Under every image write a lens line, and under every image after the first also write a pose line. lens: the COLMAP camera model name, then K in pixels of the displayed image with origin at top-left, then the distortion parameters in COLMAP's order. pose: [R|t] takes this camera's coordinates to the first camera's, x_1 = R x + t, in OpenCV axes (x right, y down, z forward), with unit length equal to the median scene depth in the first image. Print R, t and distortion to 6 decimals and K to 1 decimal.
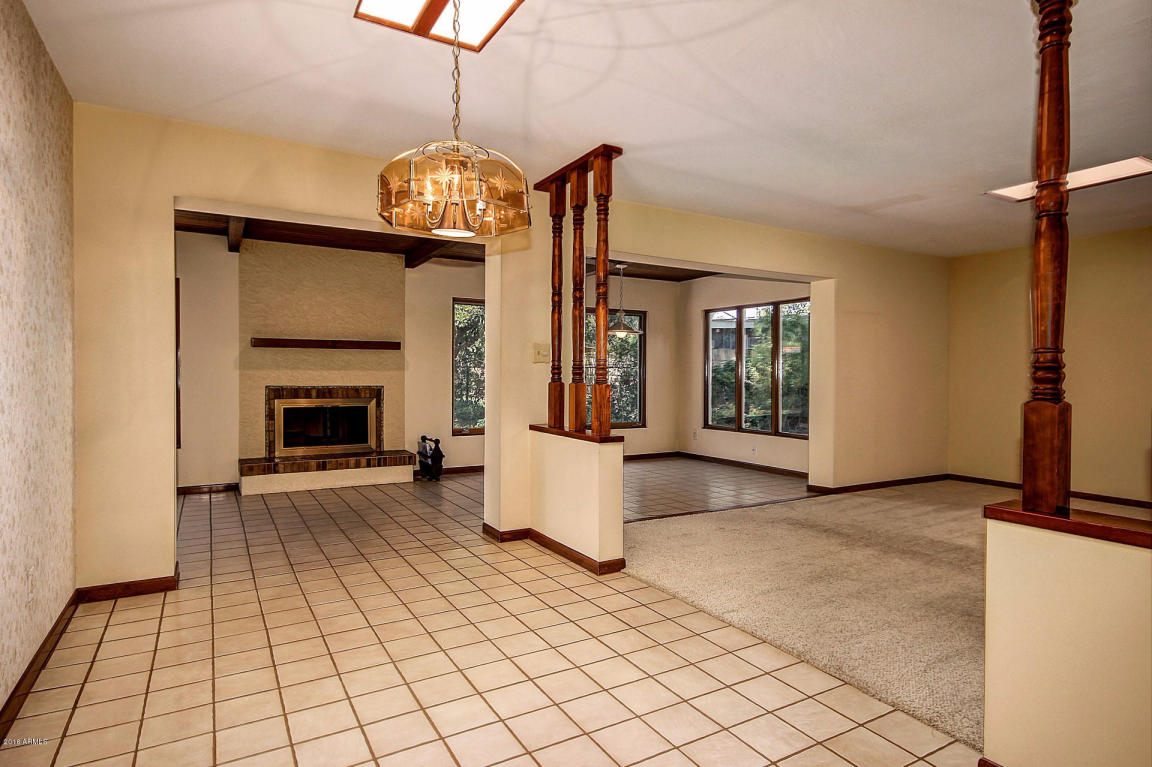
lens RADIAL K [[635.3, 0, 580.7], [0, 635.3, 383.2], [0, 0, 1]] dist [0.004925, 0.003499]
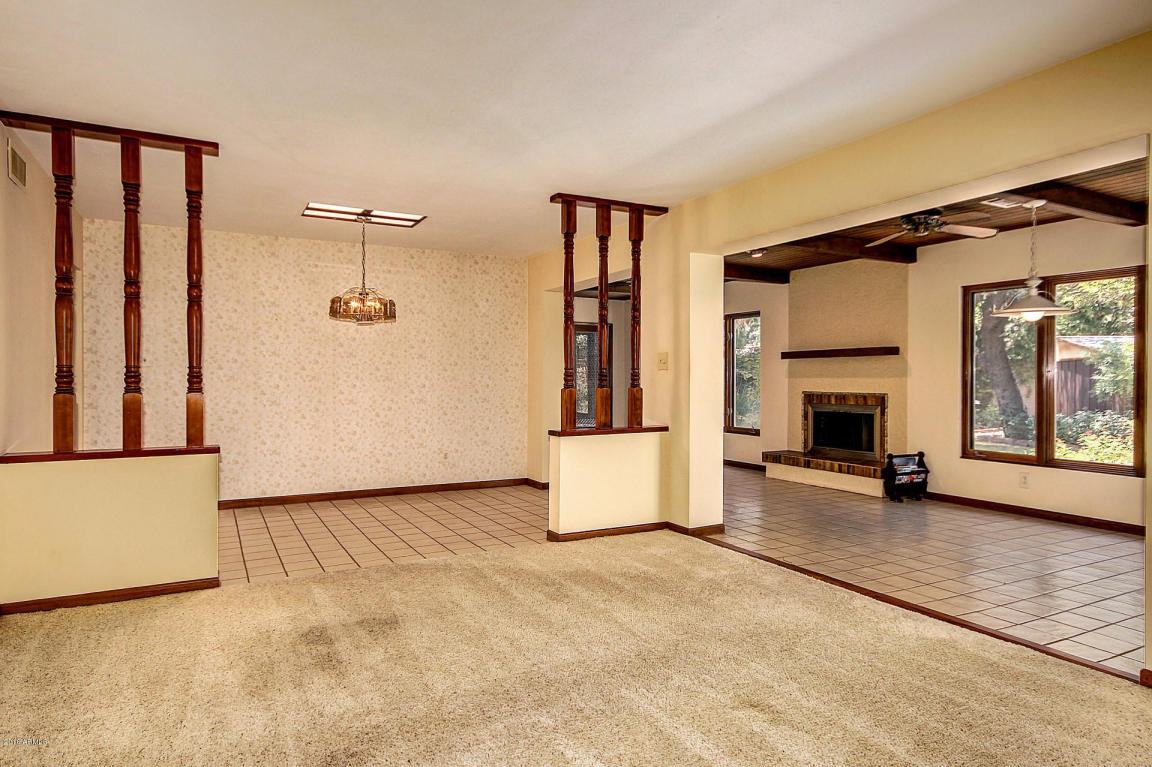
lens RADIAL K [[694.3, 0, 576.0], [0, 694.3, 383.5], [0, 0, 1]] dist [-0.001271, -0.000012]
pose [[-0.037567, 0.002015, -0.999292, 0.767299], [-0.016613, 0.999859, 0.002641, -0.006319], [0.999156, 0.016701, -0.037528, 0.594272]]
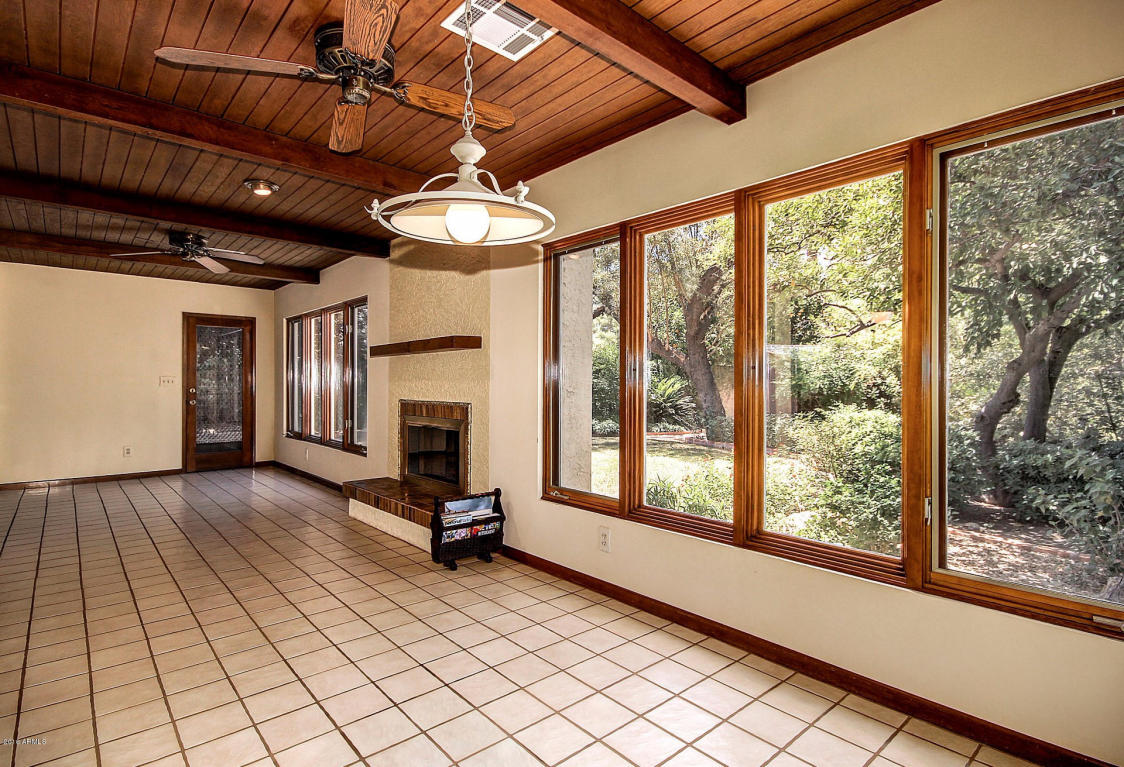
lens RADIAL K [[568.7, 0, 547.8], [0, 568.7, 380.7], [0, 0, 1]] dist [0.002719, 0.000421]
pose [[0.180678, -0.010287, -0.983488, 0.307233], [-0.016616, 0.999771, -0.013510, -0.013101], [0.983402, 0.018783, 0.180466, 1.004314]]
